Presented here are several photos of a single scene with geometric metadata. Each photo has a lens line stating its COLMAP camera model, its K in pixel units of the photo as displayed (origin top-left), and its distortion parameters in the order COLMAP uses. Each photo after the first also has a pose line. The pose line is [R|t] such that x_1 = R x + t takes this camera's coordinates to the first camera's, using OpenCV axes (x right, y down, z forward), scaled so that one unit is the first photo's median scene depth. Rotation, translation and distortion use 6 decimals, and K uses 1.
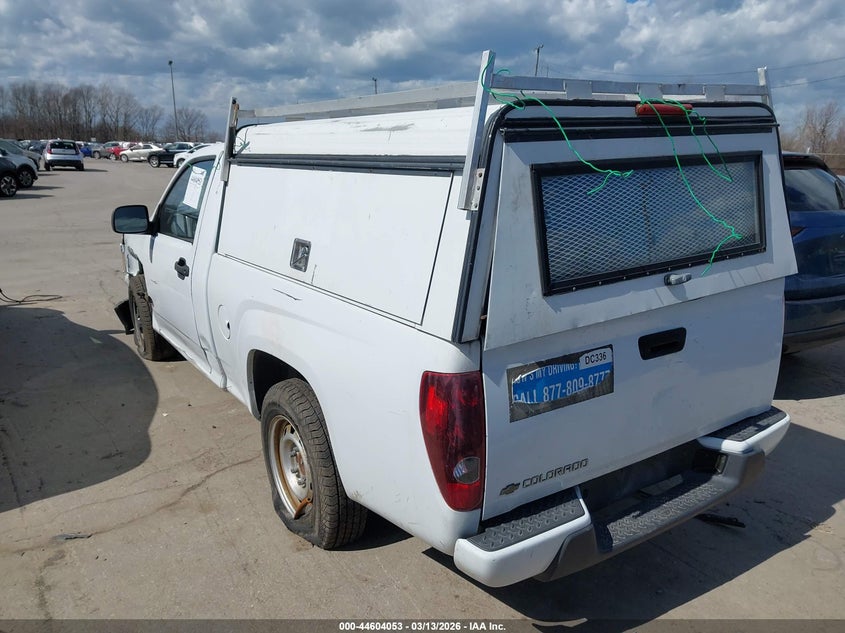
lens RADIAL K [[676.0, 0, 422.5], [0, 676.0, 316.5], [0, 0, 1]] dist [0.009826, -0.003602]
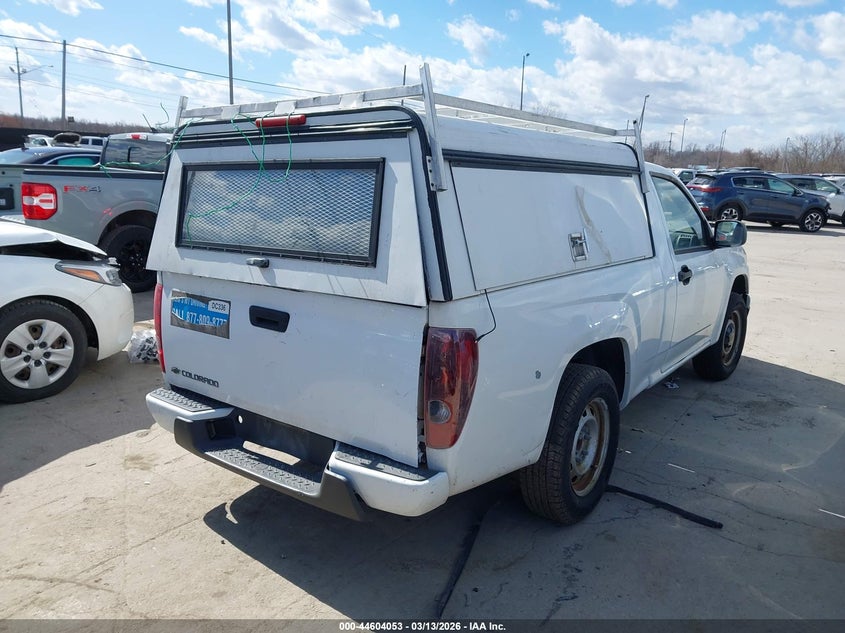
lens RADIAL K [[676.0, 0, 422.5], [0, 676.0, 316.5], [0, 0, 1]] dist [0.009826, -0.003602]
pose [[0.333747, 0.204482, -0.920217, 1.612162], [-0.260140, 0.958261, 0.118588, -0.182874], [0.906057, 0.199807, 0.373011, 0.853284]]
